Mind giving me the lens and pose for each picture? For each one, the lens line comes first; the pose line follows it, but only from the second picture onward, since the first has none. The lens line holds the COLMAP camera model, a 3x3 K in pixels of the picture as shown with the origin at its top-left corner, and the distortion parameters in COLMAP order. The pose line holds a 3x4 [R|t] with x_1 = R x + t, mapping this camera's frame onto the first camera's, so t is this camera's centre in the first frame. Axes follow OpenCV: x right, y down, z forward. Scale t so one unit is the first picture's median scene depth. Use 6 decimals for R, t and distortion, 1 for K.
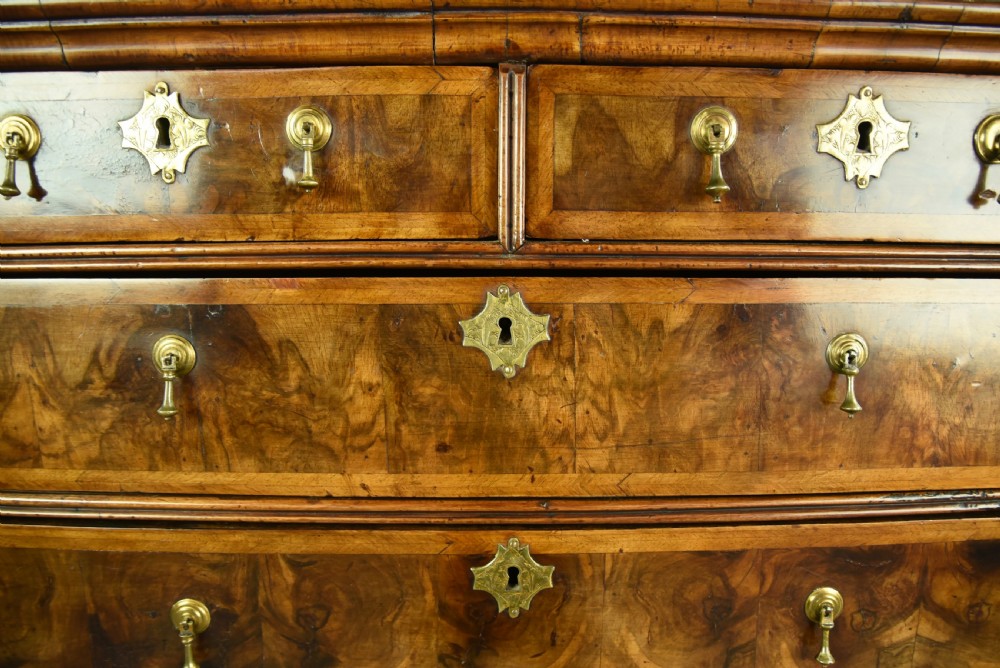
lens RADIAL K [[641.3, 0, 502.6], [0, 641.3, 324.4], [0, 0, 1]] dist [-0.039744, 0.000741]
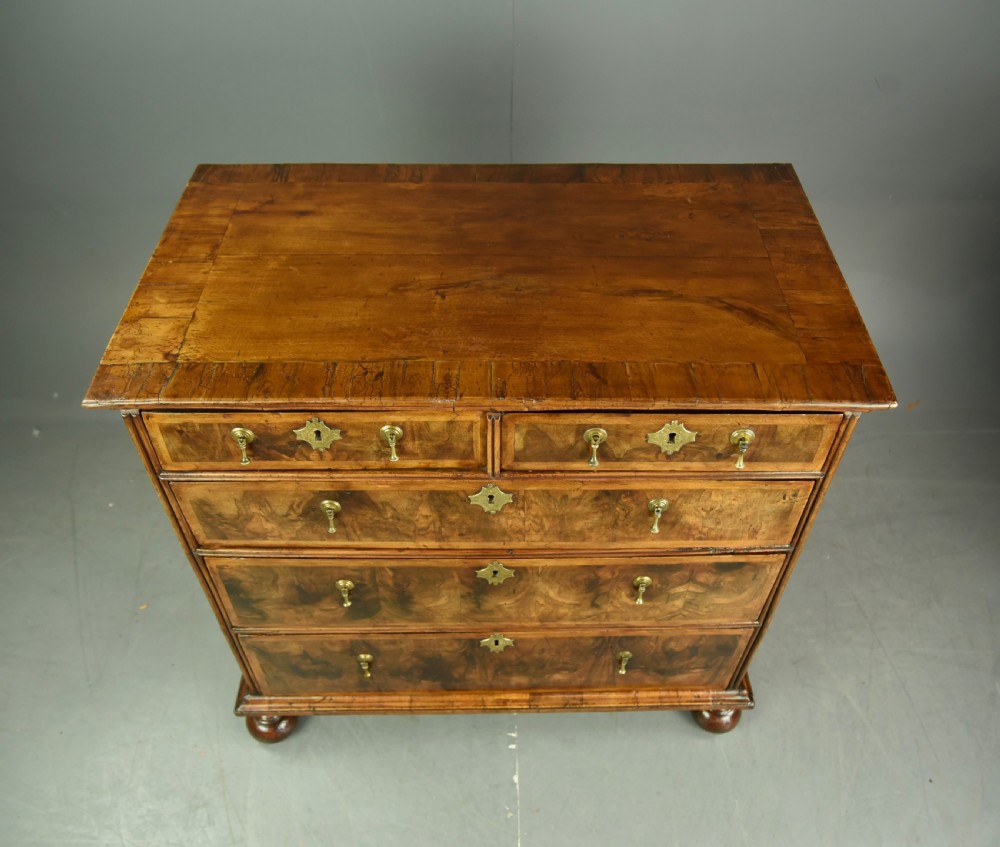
lens RADIAL K [[843.7, 0, 505.0], [0, 843.7, 427.3], [0, 0, 1]] dist [-0.039504, 0.007098]
pose [[0.999974, 0.006382, 0.003433, 0.038393], [-0.007170, 0.802405, 0.596736, -1.789776], [0.001054, -0.596745, 0.802430, -1.038802]]
